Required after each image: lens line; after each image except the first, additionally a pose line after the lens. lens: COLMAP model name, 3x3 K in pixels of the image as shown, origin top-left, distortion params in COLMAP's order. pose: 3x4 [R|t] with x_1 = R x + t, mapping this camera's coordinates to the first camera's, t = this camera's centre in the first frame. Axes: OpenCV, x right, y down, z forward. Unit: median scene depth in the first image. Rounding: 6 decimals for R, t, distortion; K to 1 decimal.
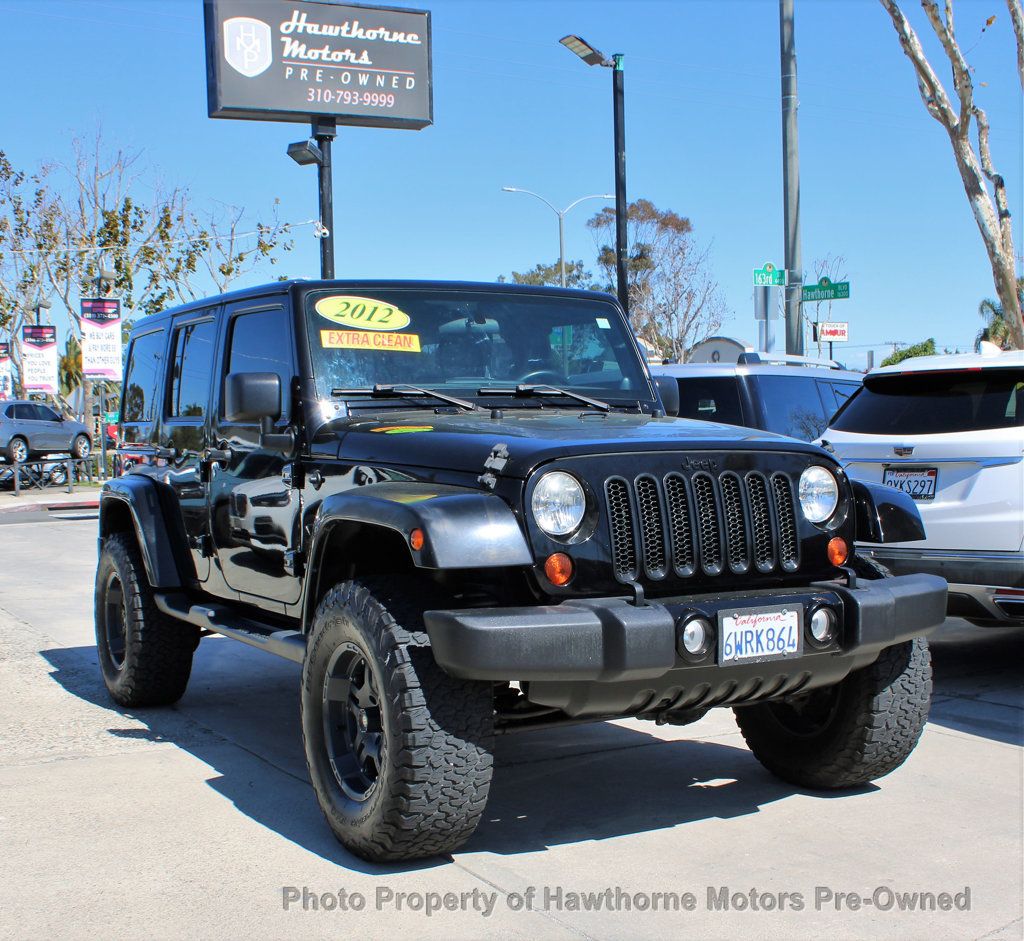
lens RADIAL K [[1394.5, 0, 450.4], [0, 1394.5, 536.7], [0, 0, 1]] dist [-0.133094, 0.000000]
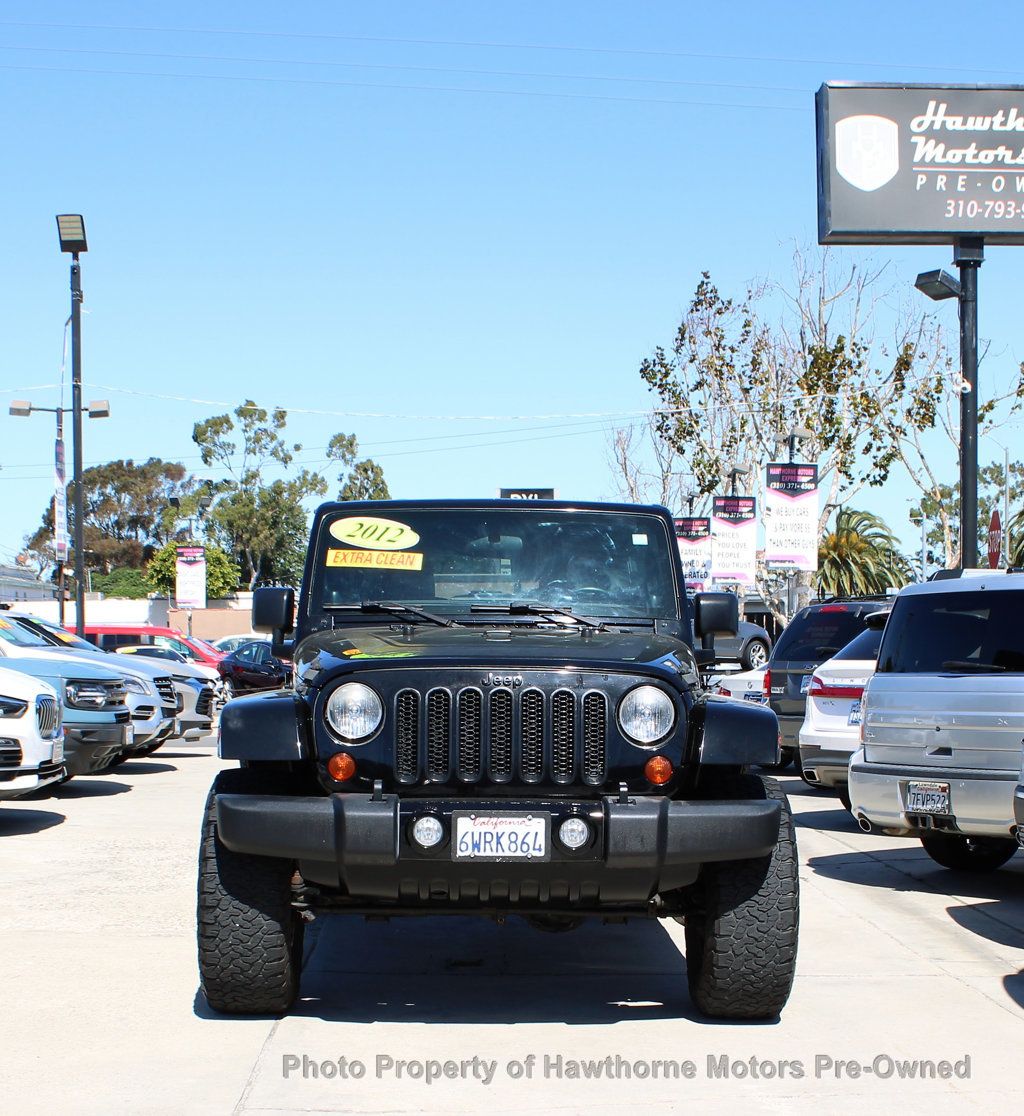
lens RADIAL K [[1903.9, 0, 477.1], [0, 1903.9, 724.7], [0, 0, 1]] dist [-0.112894, 0.000000]
pose [[0.899801, 0.041111, -0.434359, 0.658045], [-0.054067, 0.998384, -0.017508, 0.007634], [0.432937, 0.039238, 0.900570, -0.281707]]
